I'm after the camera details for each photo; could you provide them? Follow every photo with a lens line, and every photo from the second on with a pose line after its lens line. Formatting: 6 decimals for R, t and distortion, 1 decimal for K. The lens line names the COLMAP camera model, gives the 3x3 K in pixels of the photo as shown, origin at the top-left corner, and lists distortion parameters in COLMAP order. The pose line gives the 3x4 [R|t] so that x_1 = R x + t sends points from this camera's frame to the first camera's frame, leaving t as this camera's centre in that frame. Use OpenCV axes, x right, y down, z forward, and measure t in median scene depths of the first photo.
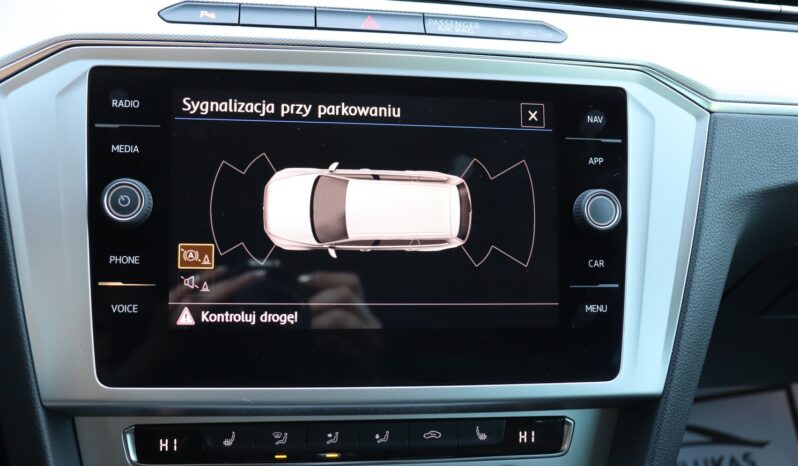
lens RADIAL K [[803.5, 0, 397.4], [0, 803.5, 231.2], [0, 0, 1]] dist [-0.038592, 0.000000]
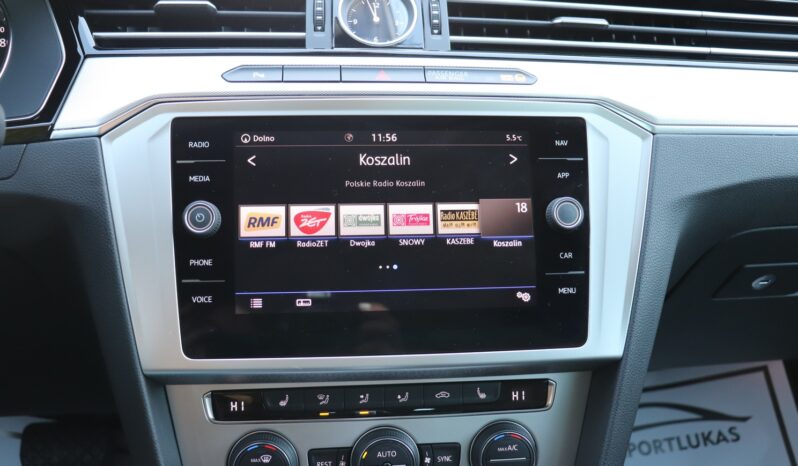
lens RADIAL K [[724.0, 0, 404.7], [0, 724.0, 230.1], [0, 0, 1]] dist [-0.073530, 0.000684]
pose [[0.998546, -0.033859, -0.041952, 0.041391], [0.032438, 0.998892, -0.034095, 0.030927], [0.043060, 0.032685, 0.998538, -0.156320]]
